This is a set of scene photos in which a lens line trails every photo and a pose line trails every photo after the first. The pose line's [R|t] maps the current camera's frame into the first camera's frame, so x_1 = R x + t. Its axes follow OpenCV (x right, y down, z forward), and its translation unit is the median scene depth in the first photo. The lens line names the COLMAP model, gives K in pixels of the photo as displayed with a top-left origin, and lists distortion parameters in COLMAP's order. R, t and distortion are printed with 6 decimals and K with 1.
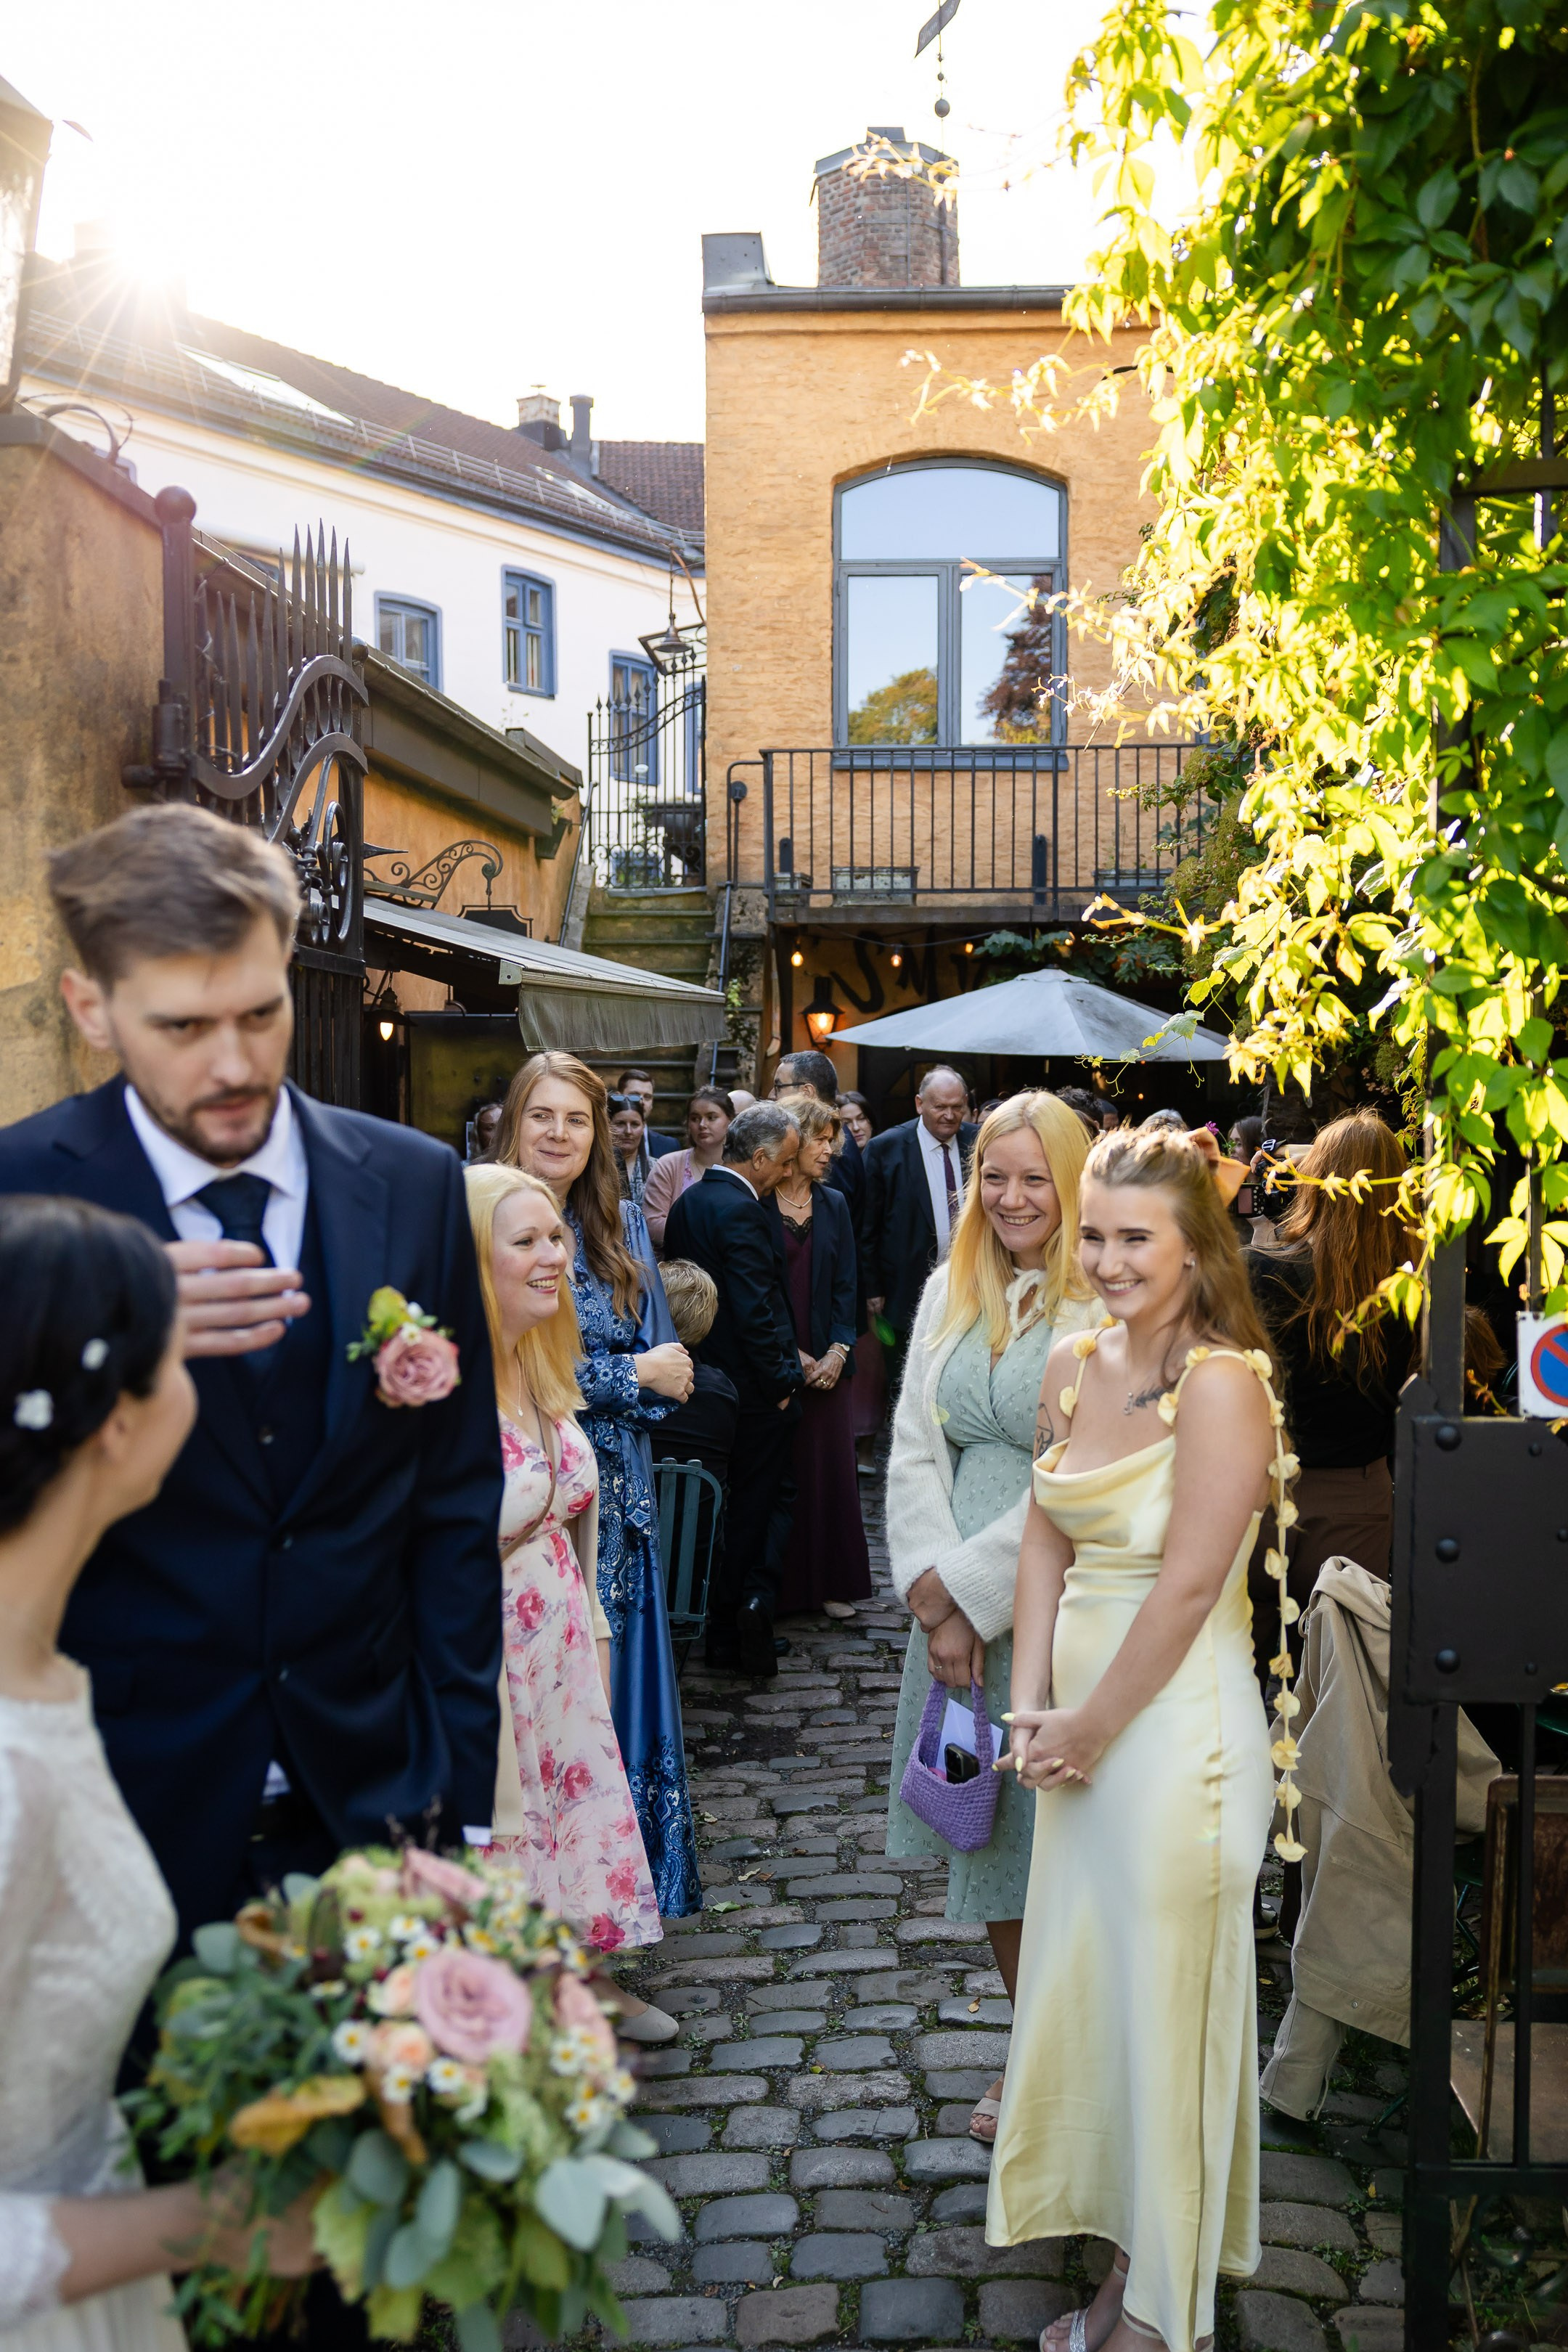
lens RADIAL K [[2088.1, 0, 784.0], [0, 2088.1, 1176.0], [0, 0, 1]] dist [0.002012, 0.000670]
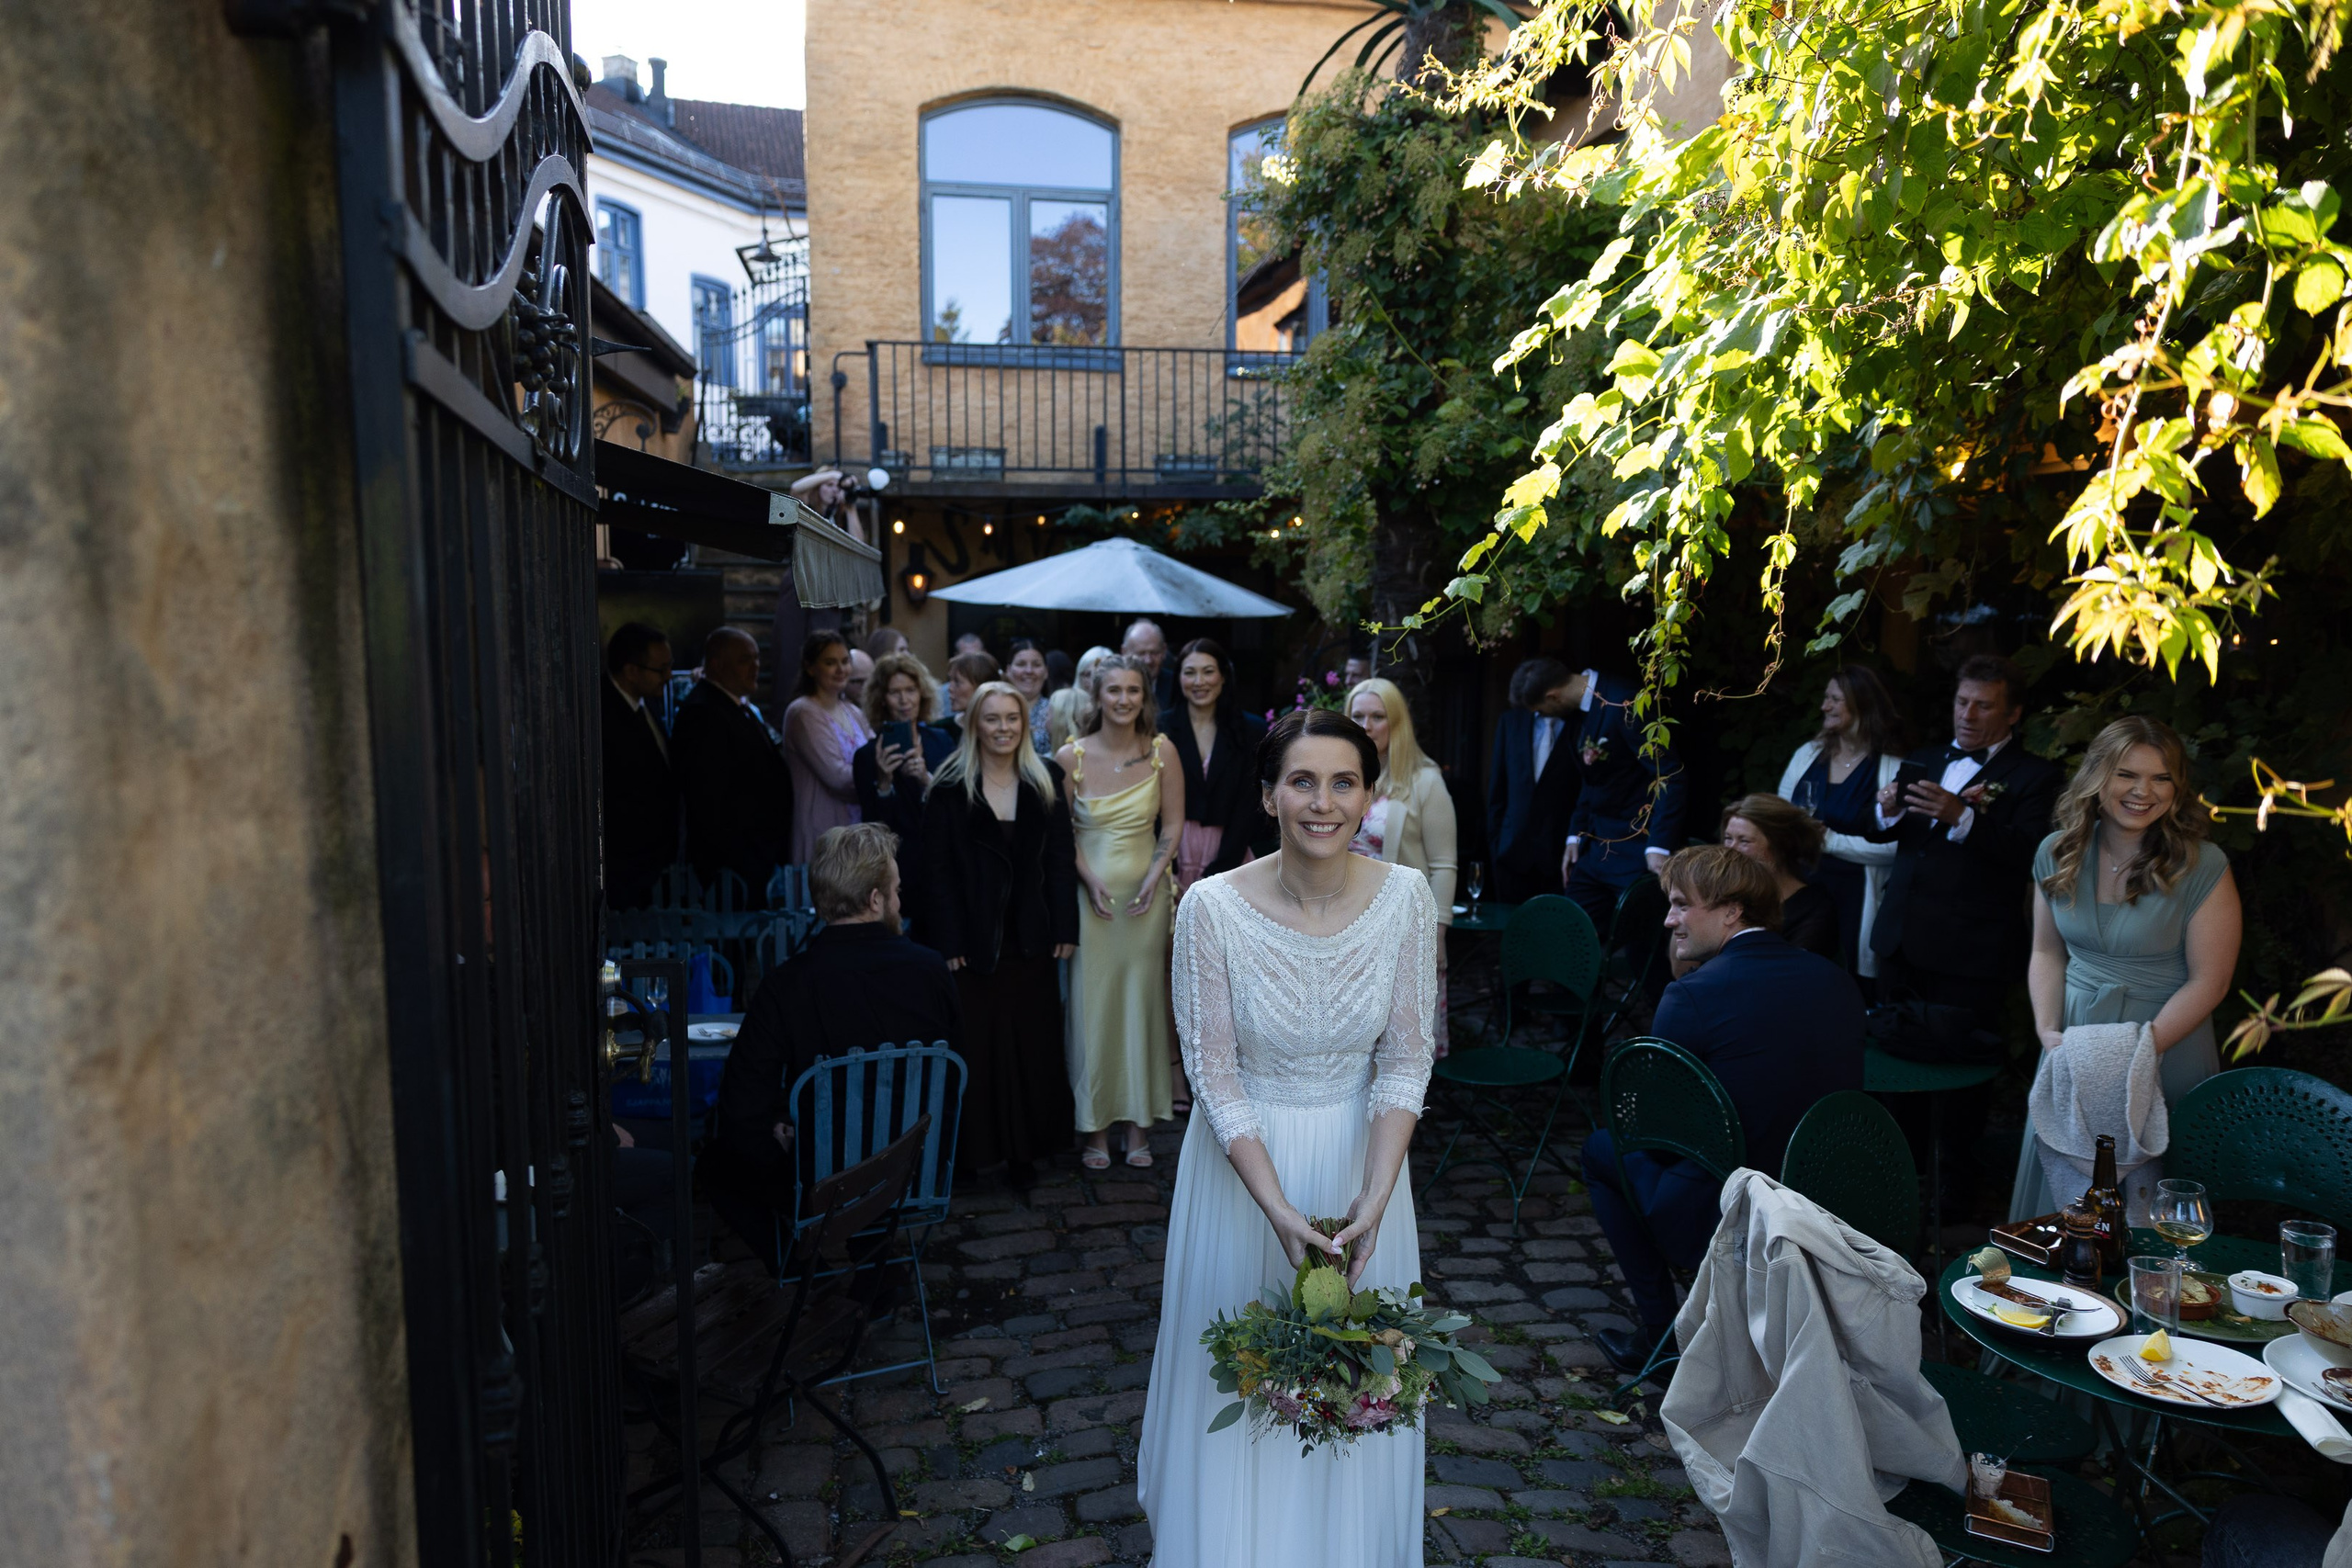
lens RADIAL K [[1569.0, 0, 1166.3], [0, 1569.0, 789.5], [0, 0, 1]] dist [-0.000672, 0.002438]
pose [[0.977202, -0.019733, 0.211394, -0.043243], [0.007849, 0.998348, 0.056911, -0.008481], [-0.212168, -0.053954, 0.975743, 0.137081]]
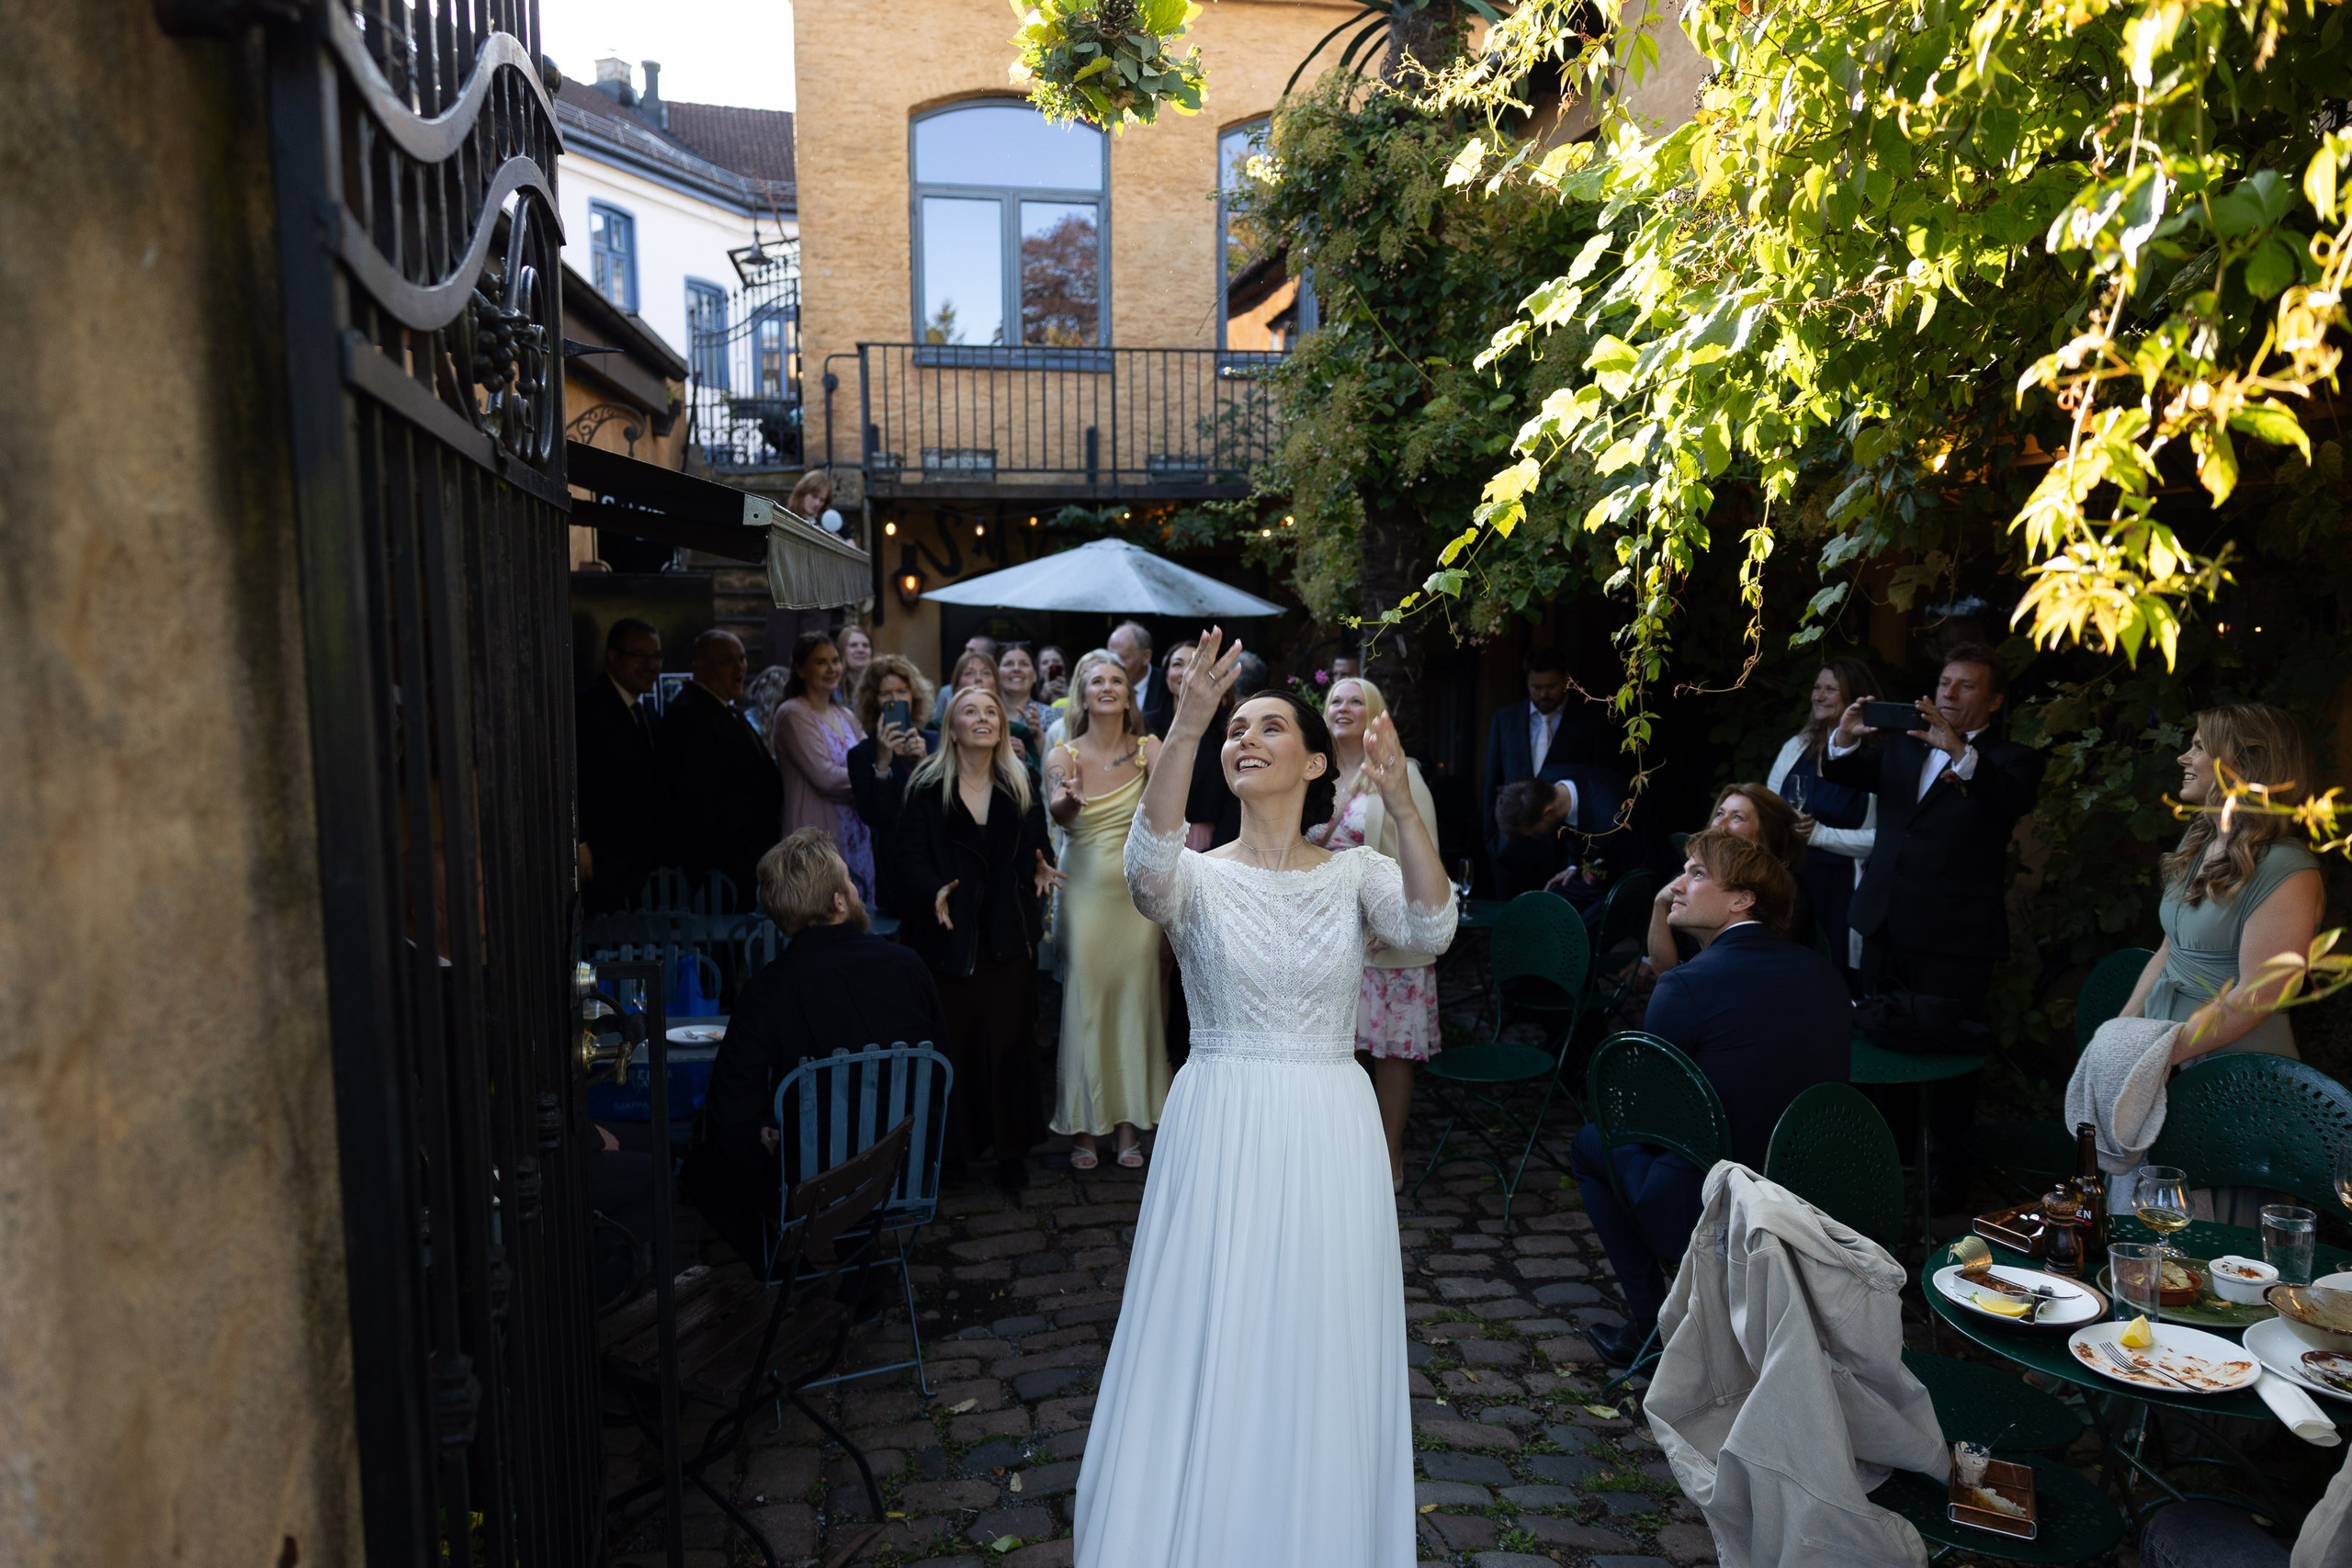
lens RADIAL K [[1569.0, 0, 1176.0], [0, 1569.0, 784.0], [0, 0, 1]] dist [0.002561, -0.000527]
pose [[0.975653, -0.027126, 0.217636, -0.039818], [0.015859, 0.998450, 0.053350, -0.007981], [-0.218746, -0.048599, 0.974571, 0.136021]]
